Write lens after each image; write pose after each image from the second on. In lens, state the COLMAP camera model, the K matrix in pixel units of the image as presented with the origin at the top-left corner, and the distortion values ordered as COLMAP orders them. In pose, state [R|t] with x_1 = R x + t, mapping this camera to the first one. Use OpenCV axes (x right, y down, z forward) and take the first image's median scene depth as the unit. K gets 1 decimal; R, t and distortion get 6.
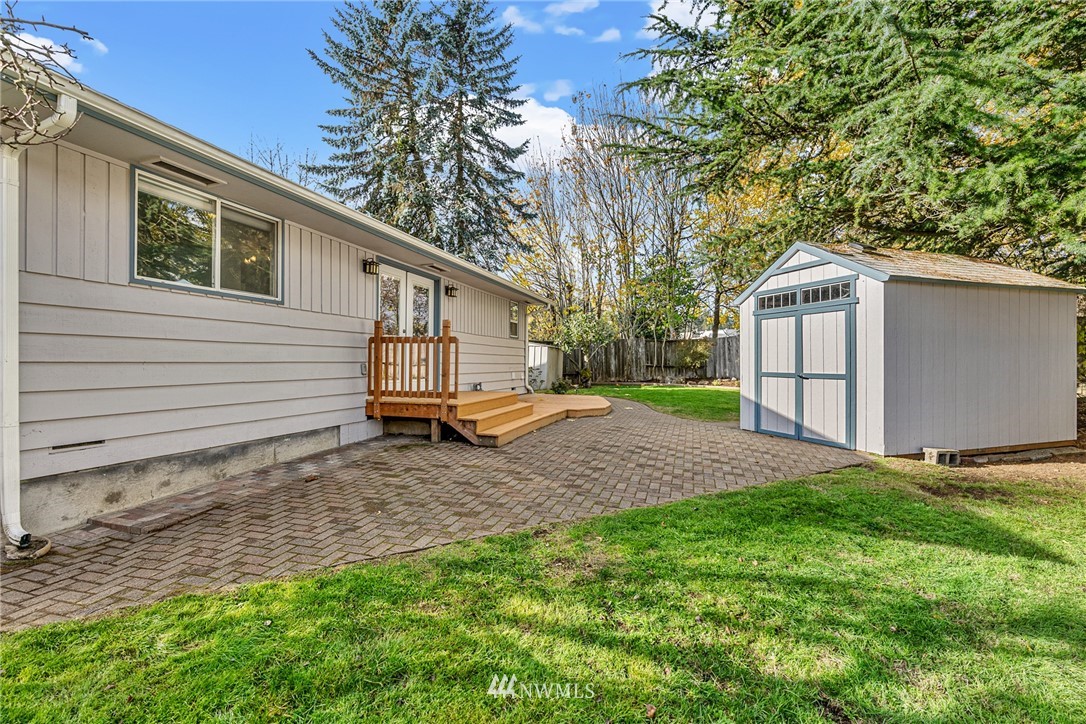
lens RADIAL K [[487.5, 0, 547.8], [0, 487.5, 365.8], [0, 0, 1]] dist [-0.001676, -0.000107]
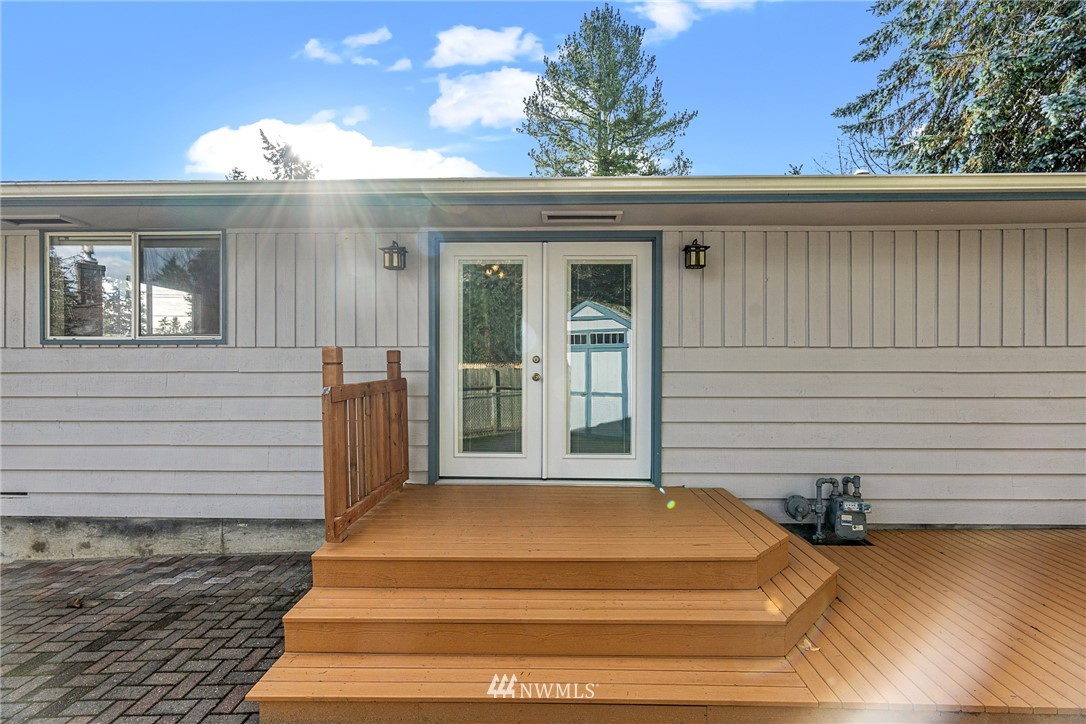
lens RADIAL K [[487.5, 0, 547.8], [0, 487.5, 365.8], [0, 0, 1]] dist [-0.001676, -0.000107]
pose [[0.247430, -0.003260, -0.968900, 0.392693], [-0.003542, 0.999985, -0.004269, -0.117861], [0.968899, 0.004488, 0.247415, 1.688316]]
